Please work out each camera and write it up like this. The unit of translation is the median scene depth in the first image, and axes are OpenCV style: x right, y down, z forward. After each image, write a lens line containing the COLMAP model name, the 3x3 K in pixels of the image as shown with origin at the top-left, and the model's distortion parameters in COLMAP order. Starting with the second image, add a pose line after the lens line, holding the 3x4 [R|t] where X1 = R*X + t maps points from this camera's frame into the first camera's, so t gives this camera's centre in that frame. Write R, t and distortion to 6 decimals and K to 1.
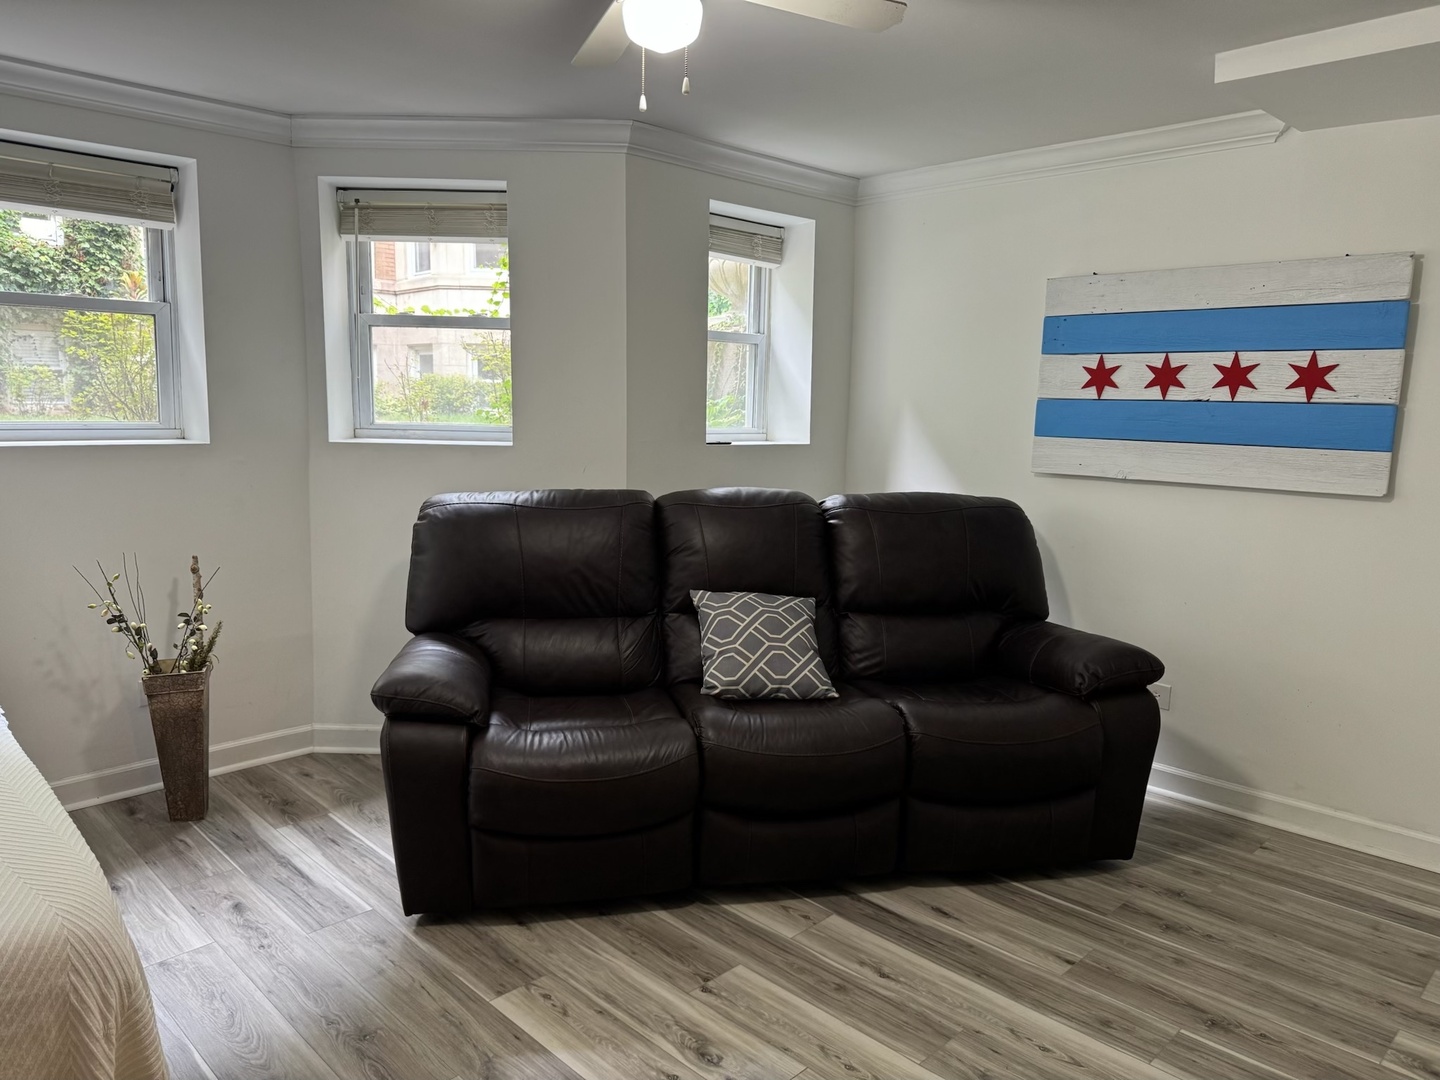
lens RADIAL K [[1033.9, 0, 724.0], [0, 1033.9, 540.6], [0, 0, 1]] dist [0.038121, -0.039615]
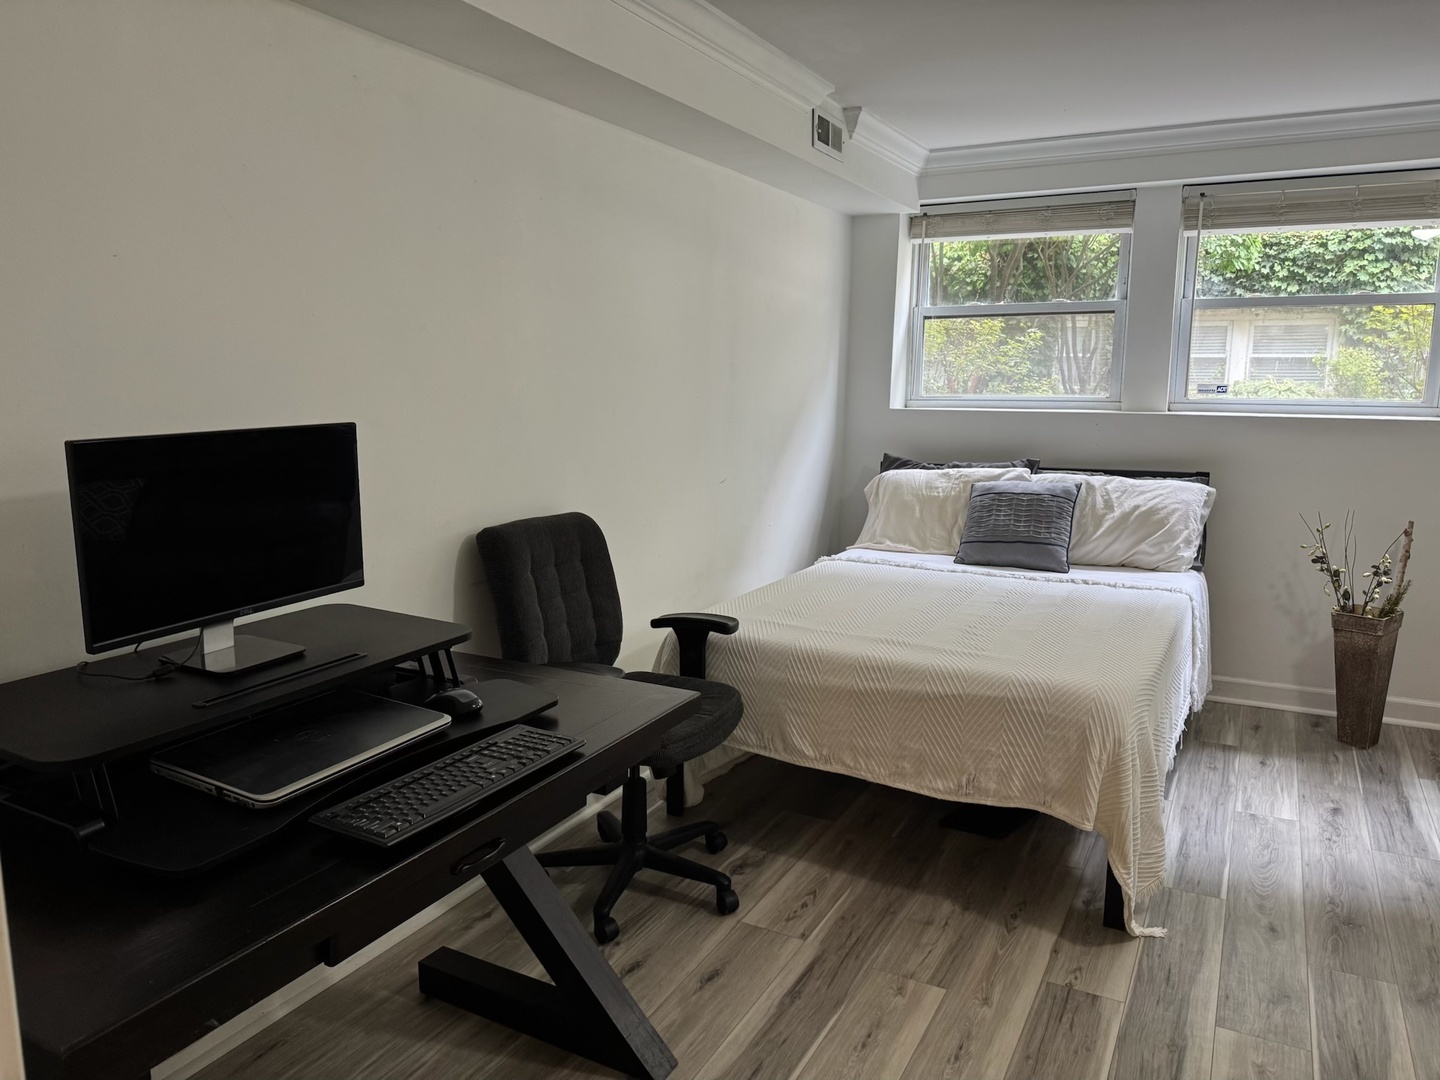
lens RADIAL K [[1033.9, 0, 724.0], [0, 1033.9, 540.6], [0, 0, 1]] dist [0.038121, -0.039615]
pose [[0.310807, 0.142190, -0.939777, 0.356774], [-0.137174, 0.985106, 0.103681, 0.023040], [0.940522, 0.096688, 0.325683, -0.057227]]
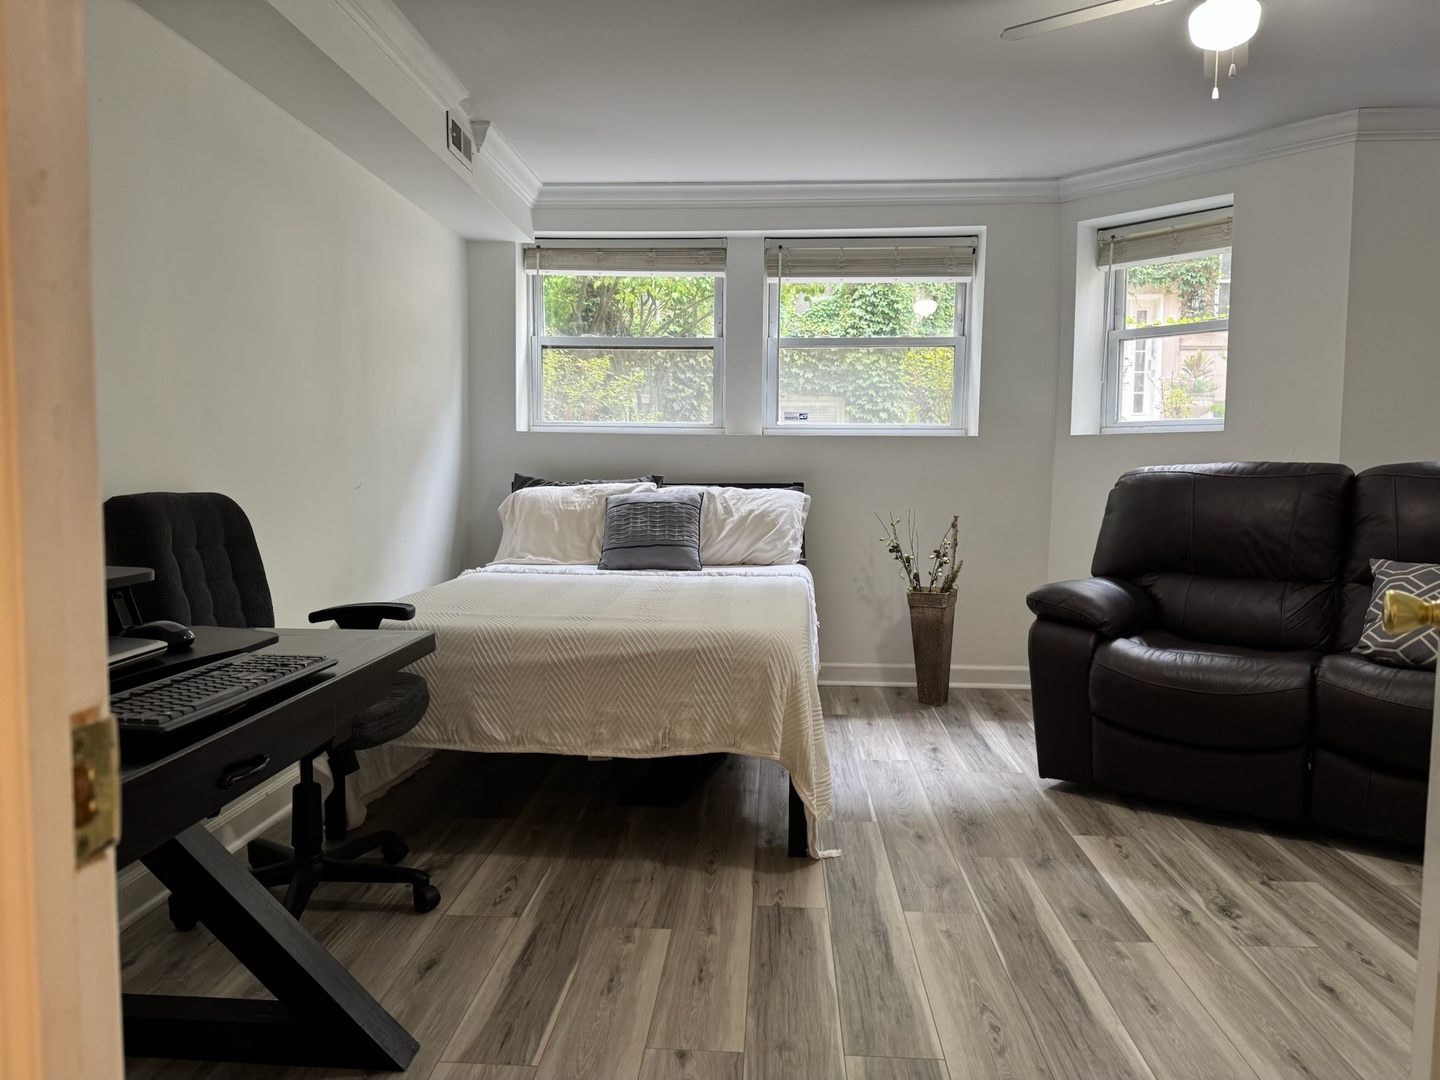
lens RADIAL K [[1011.6, 0, 713.7], [0, 1011.6, 539.9], [0, 0, 1]] dist [0.172821, -0.270476]
pose [[0.668261, 0.044052, -0.742621, 0.313650], [-0.102623, 0.994160, -0.033373, 0.141188], [0.736815, 0.098512, 0.668879, -0.142950]]
